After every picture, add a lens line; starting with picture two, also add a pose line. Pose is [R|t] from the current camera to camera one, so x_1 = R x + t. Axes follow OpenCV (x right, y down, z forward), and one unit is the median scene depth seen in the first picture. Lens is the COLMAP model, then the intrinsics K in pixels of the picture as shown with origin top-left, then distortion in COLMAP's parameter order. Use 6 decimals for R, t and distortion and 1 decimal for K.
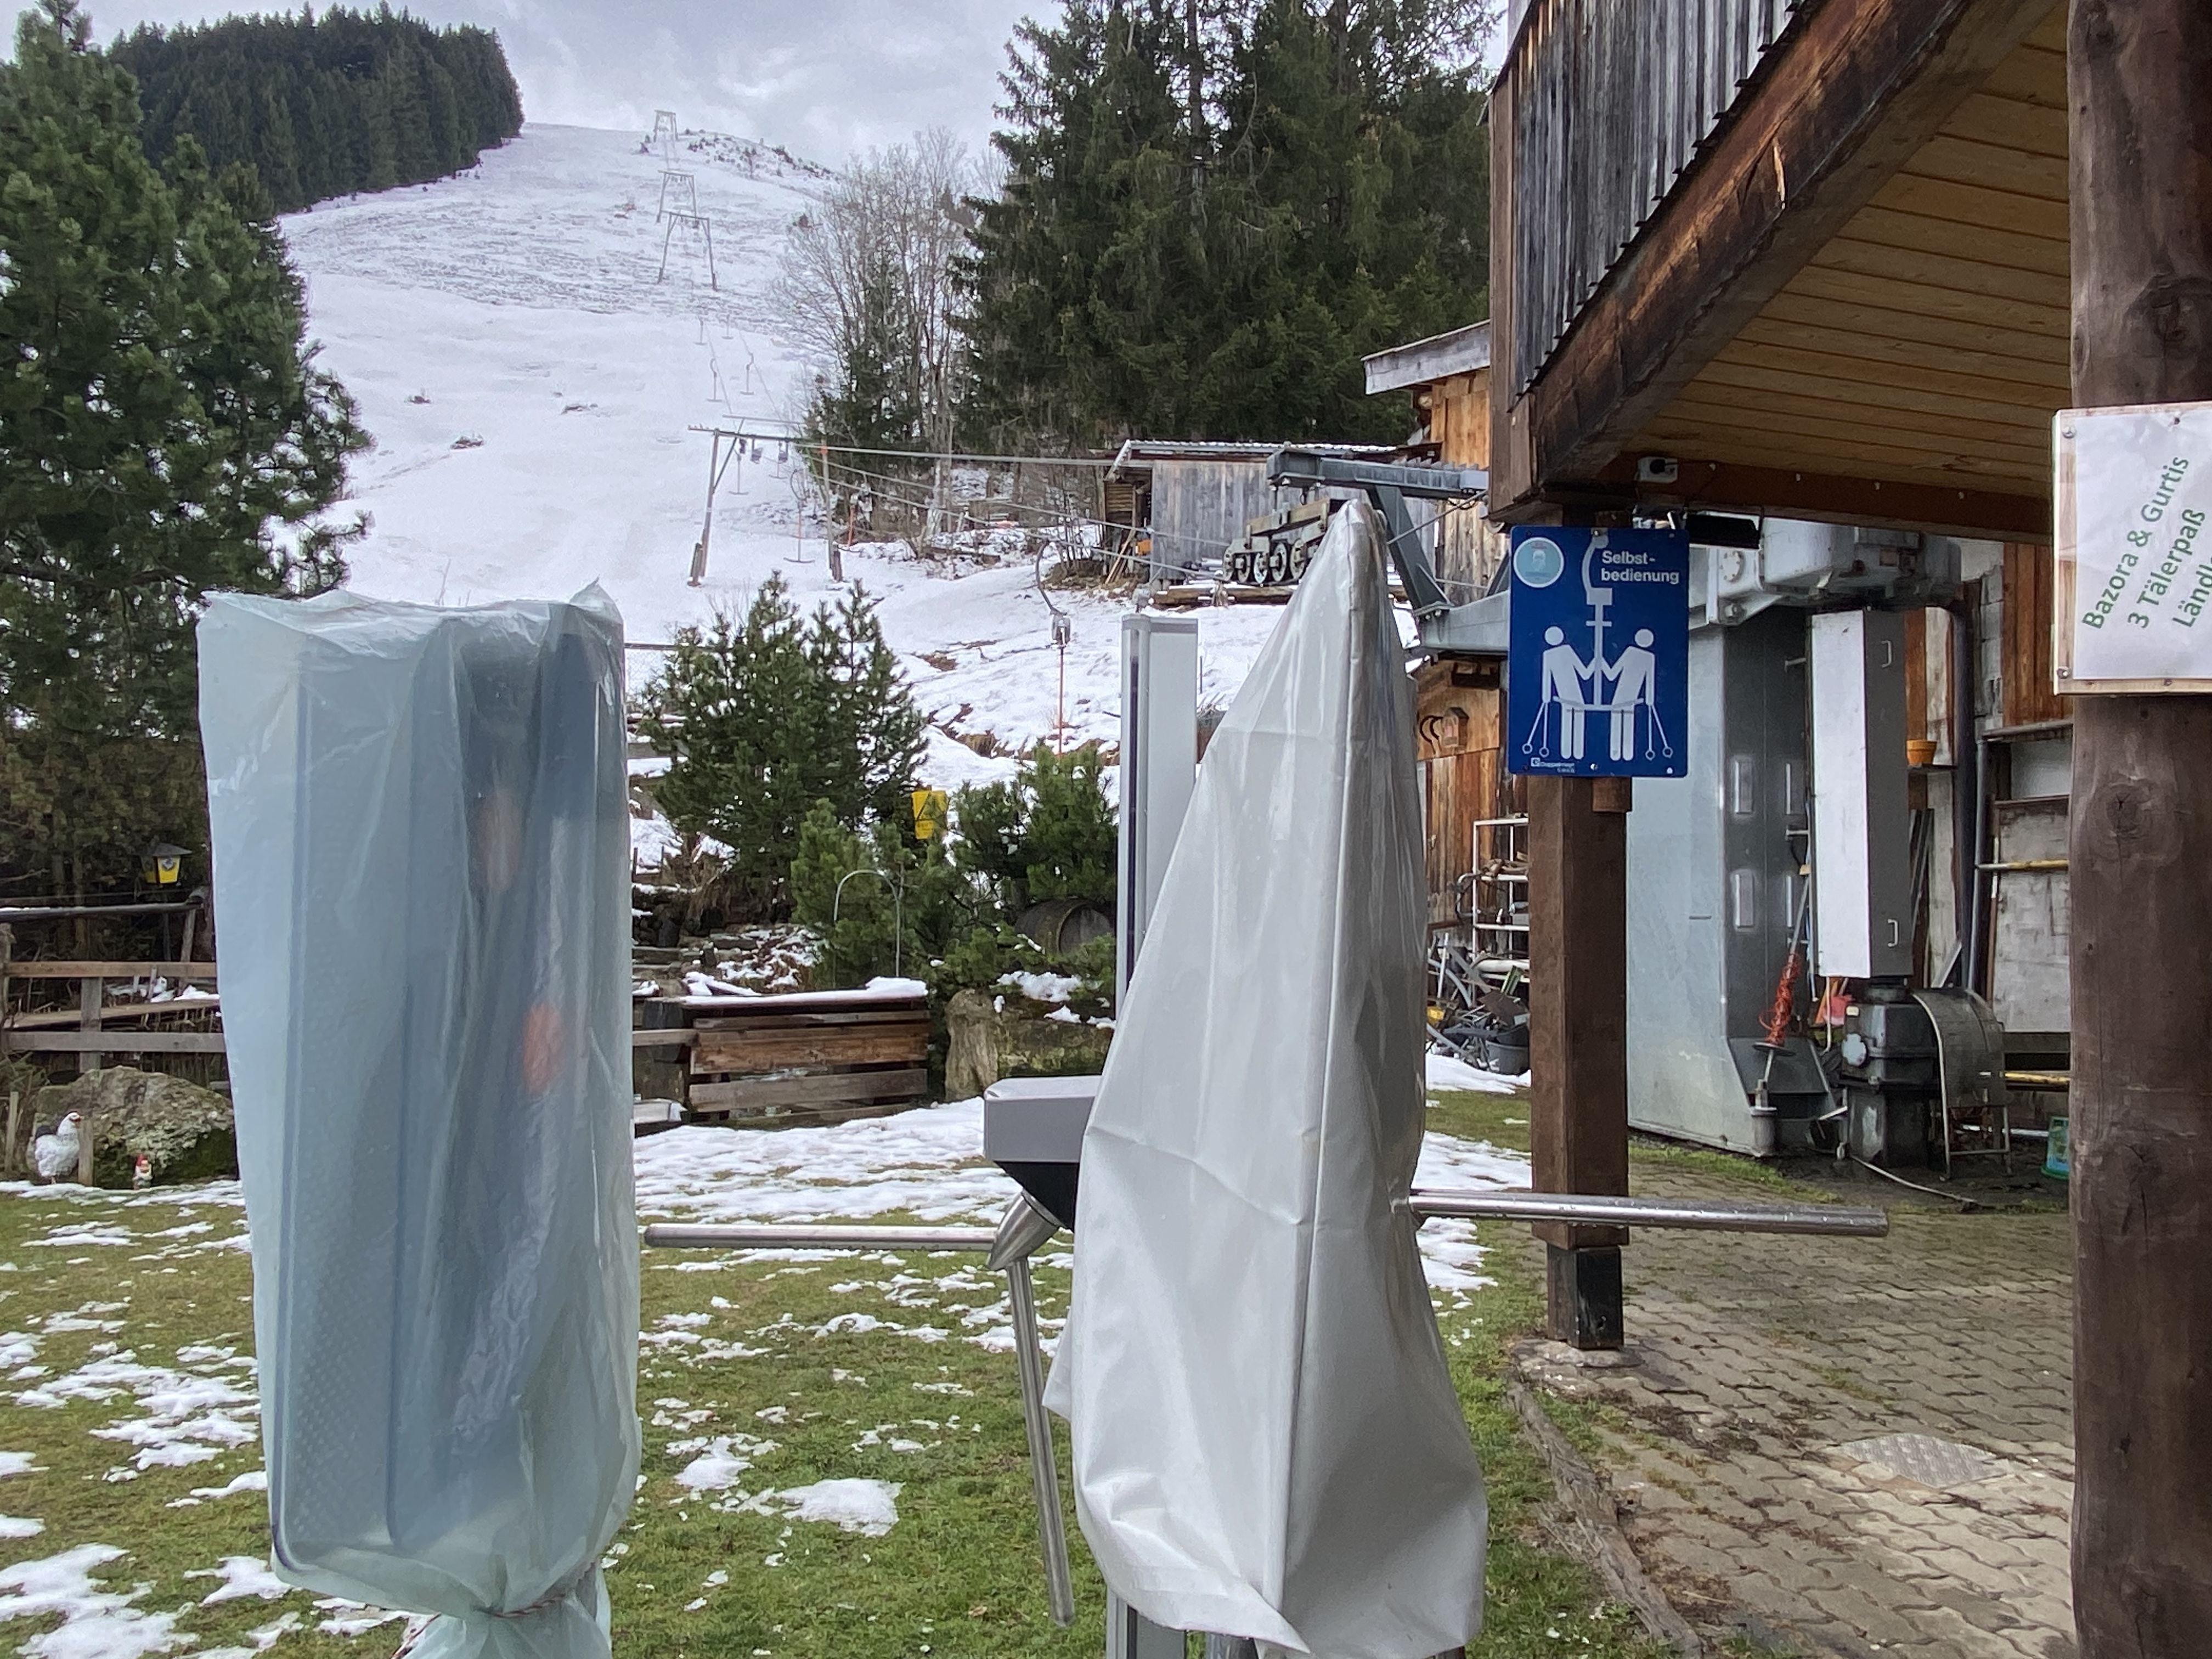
lens RADIAL K [[1615.7, 0, 1106.0], [0, 1615.7, 829.5], [0, 0, 1]] dist [0.042223, -0.069068]
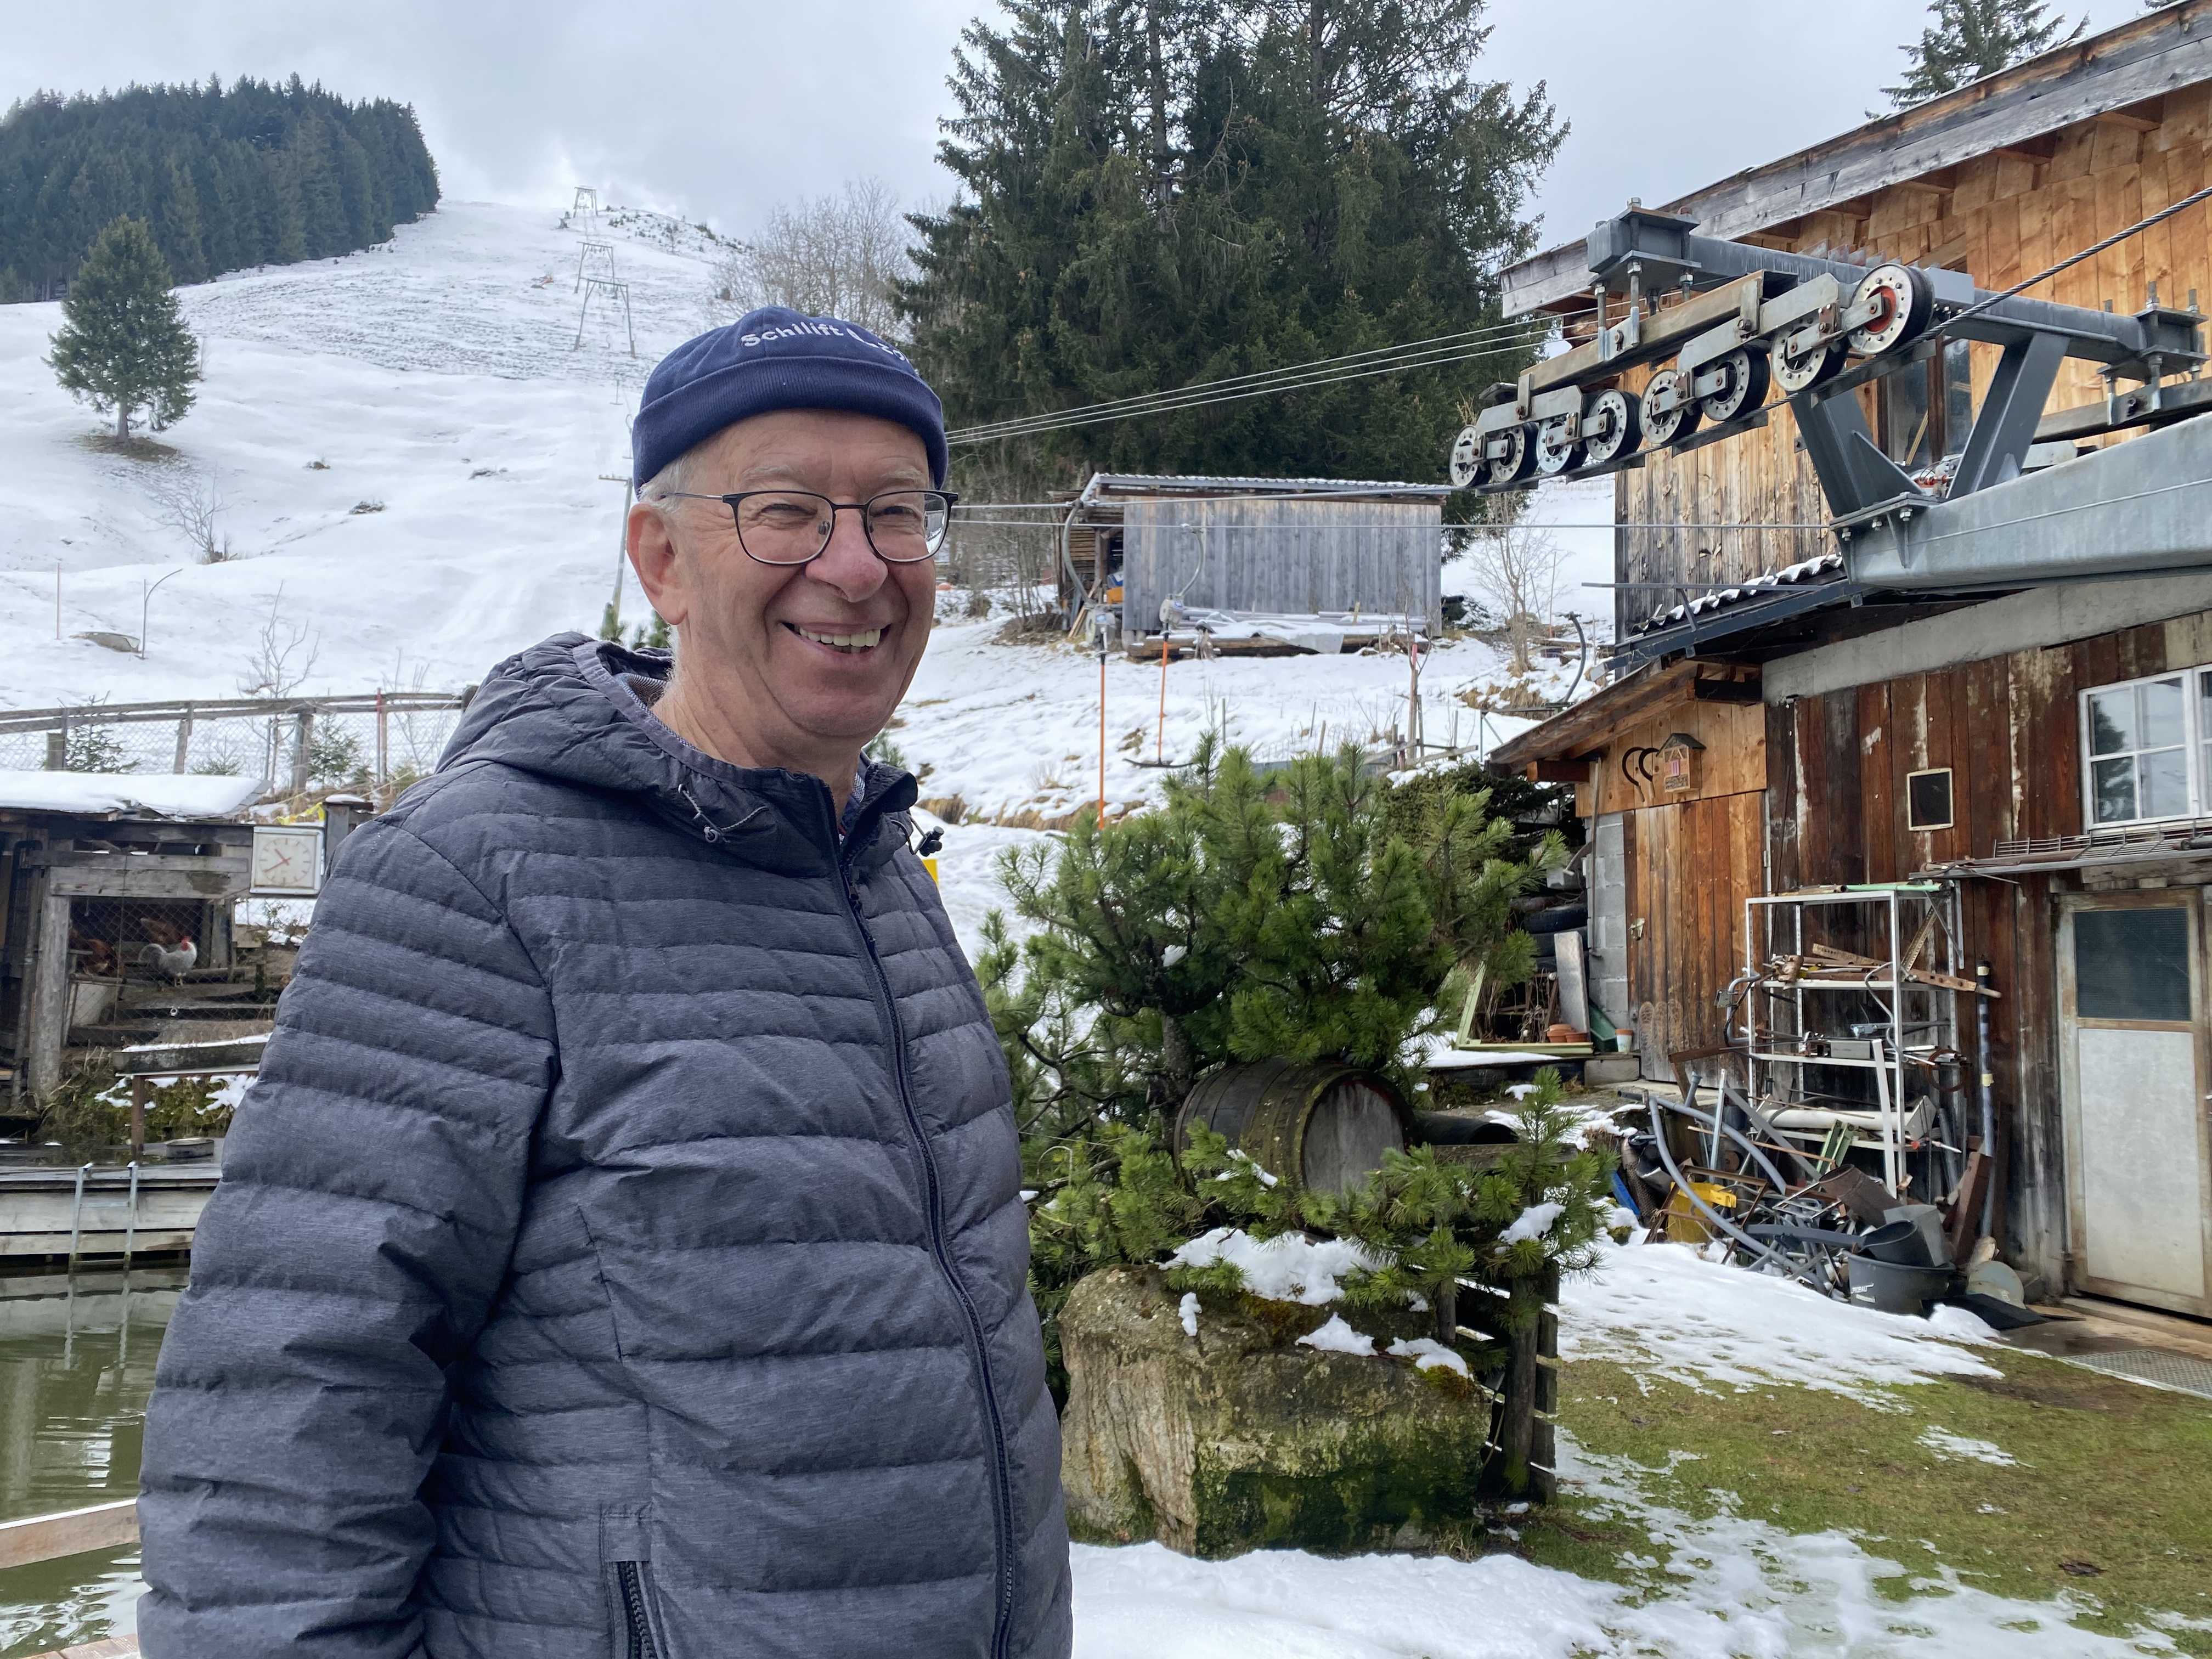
lens RADIAL K [[1640.5, 0, 1090.9], [0, 1640.5, 847.8], [0, 0, 1]] dist [-0.003849, 0.003846]
pose [[0.999356, -0.005702, 0.035429, -0.019539], [0.007133, 0.999158, -0.040394, -0.000073], [-0.035169, 0.040621, 0.998556, 0.100002]]
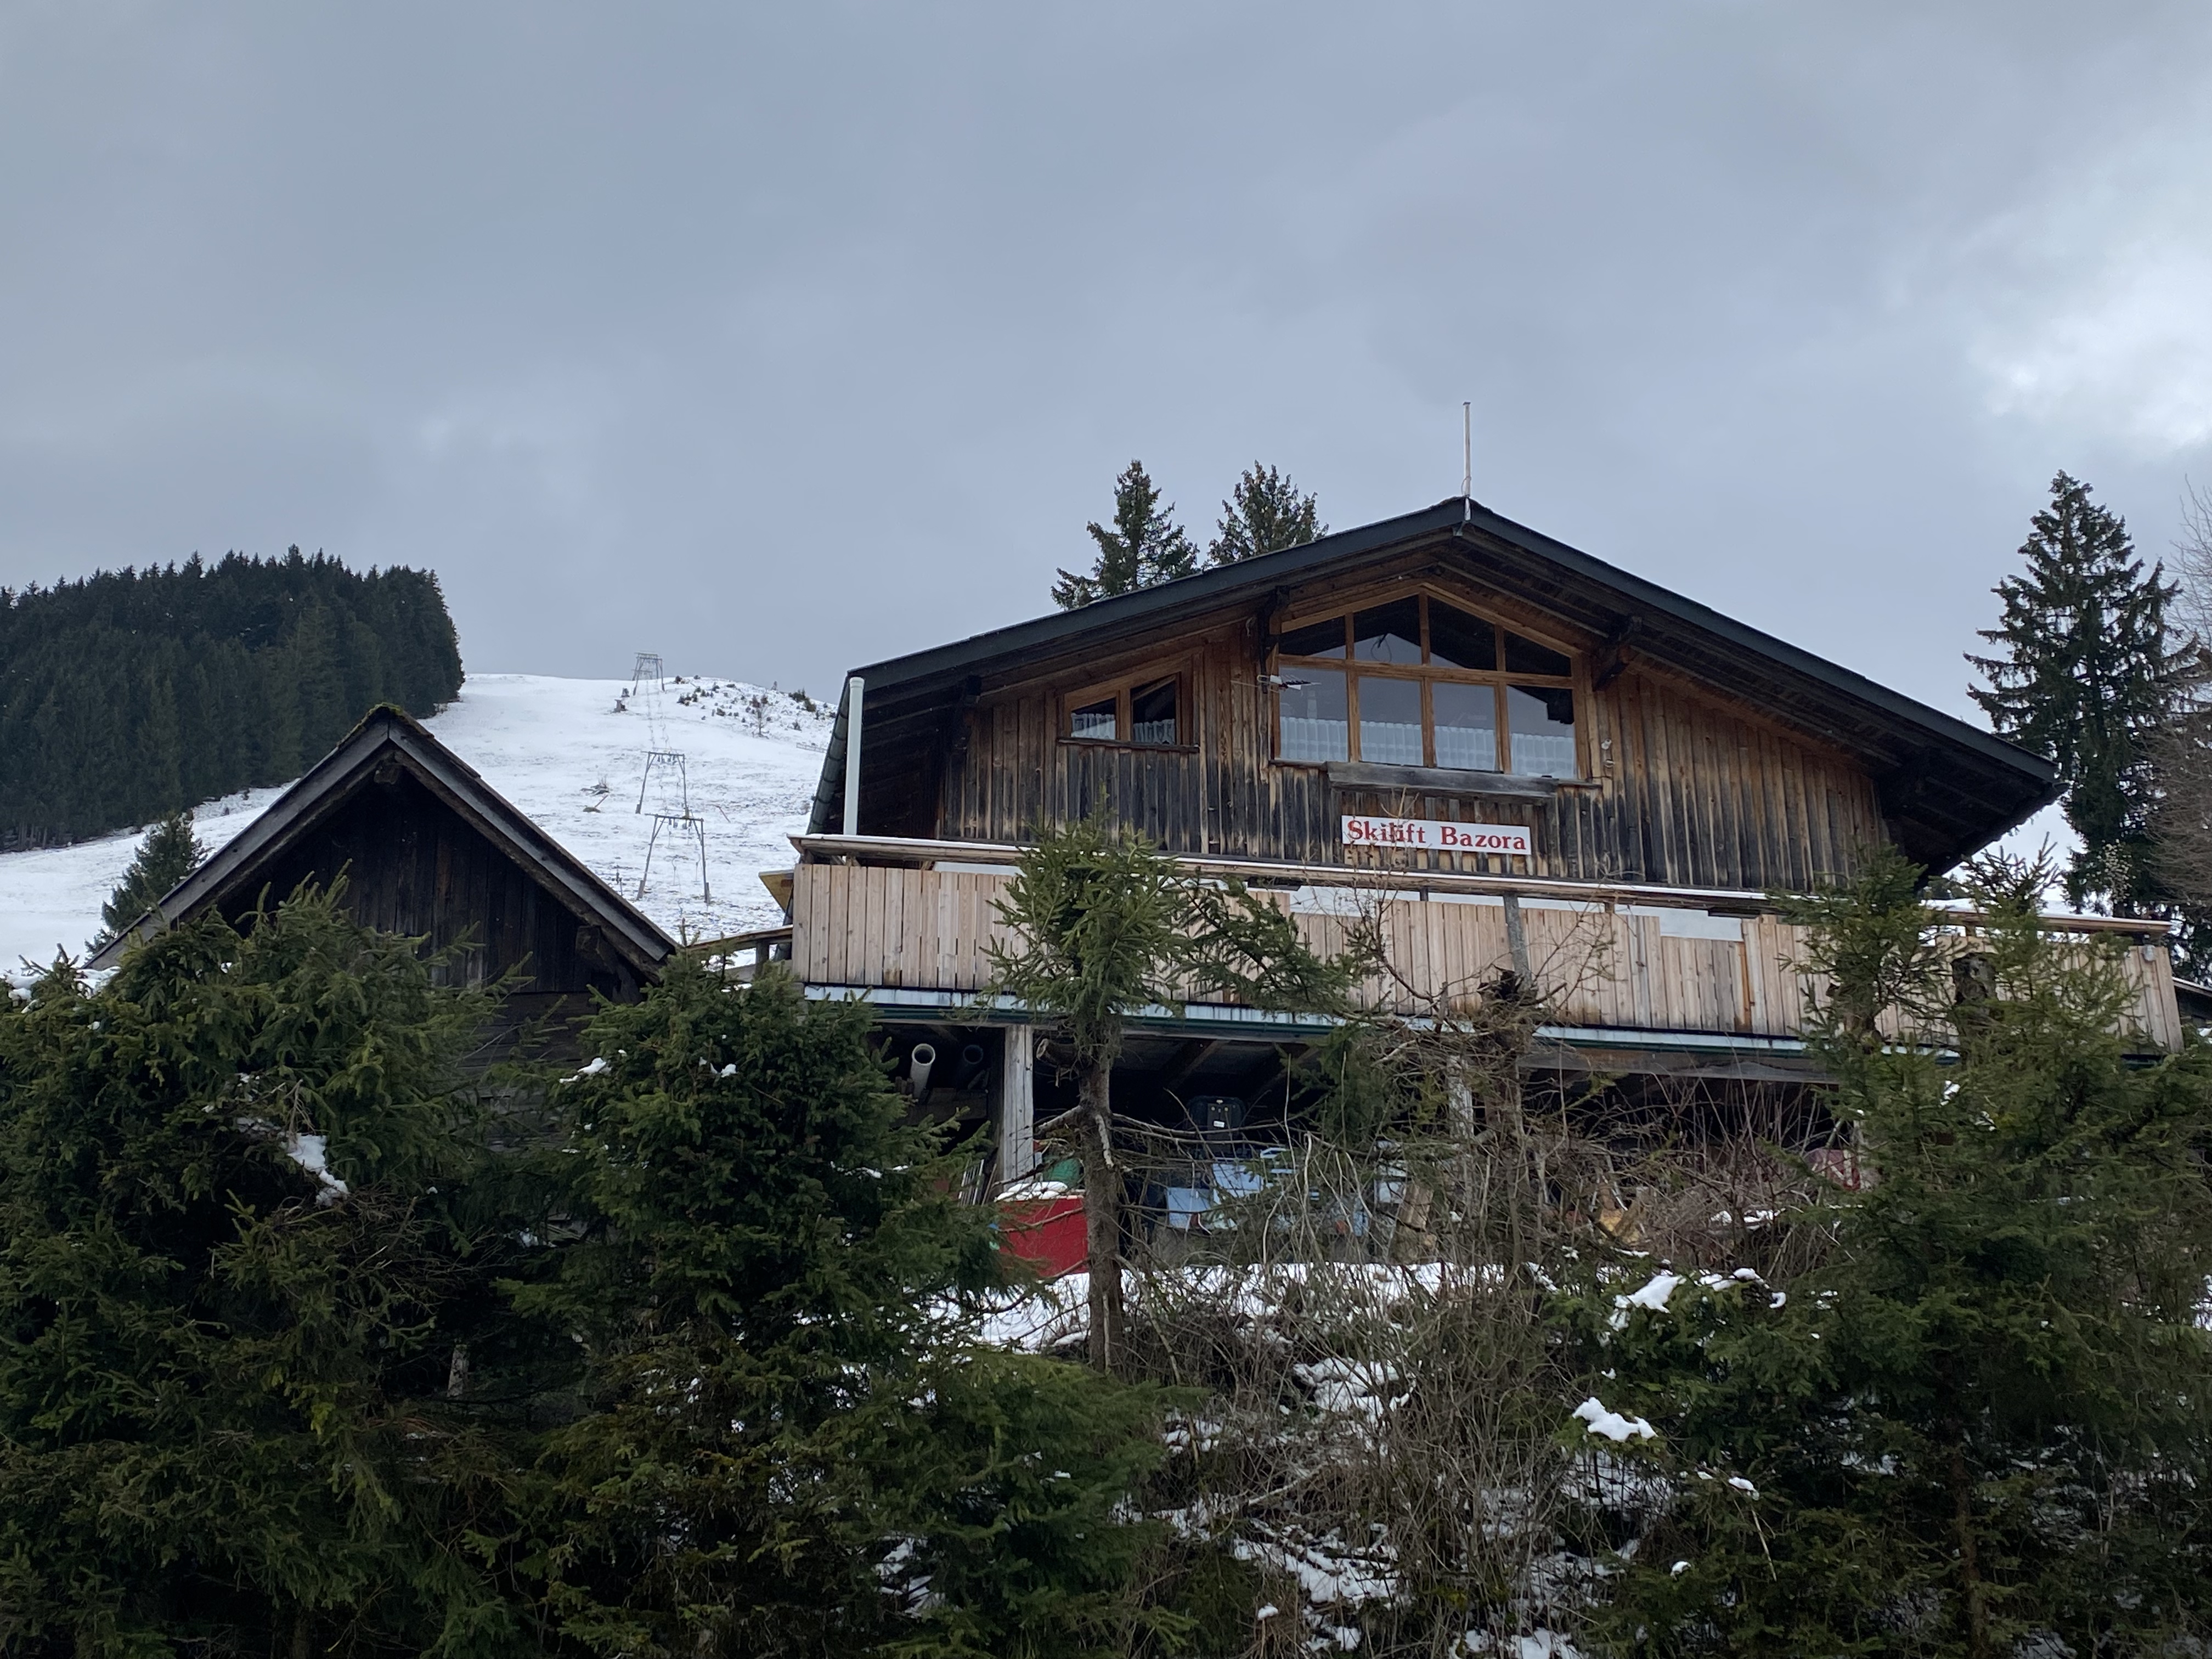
lens RADIAL K [[2588.8, 0, 1106.0], [0, 2588.8, 829.5], [0, 0, 1]] dist [0.088358, -0.378632]
pose [[0.995970, -0.052542, -0.072690, 0.159400], [0.027226, 0.949313, -0.313151, 0.118043], [0.085459, 0.309909, 0.946918, -0.668368]]
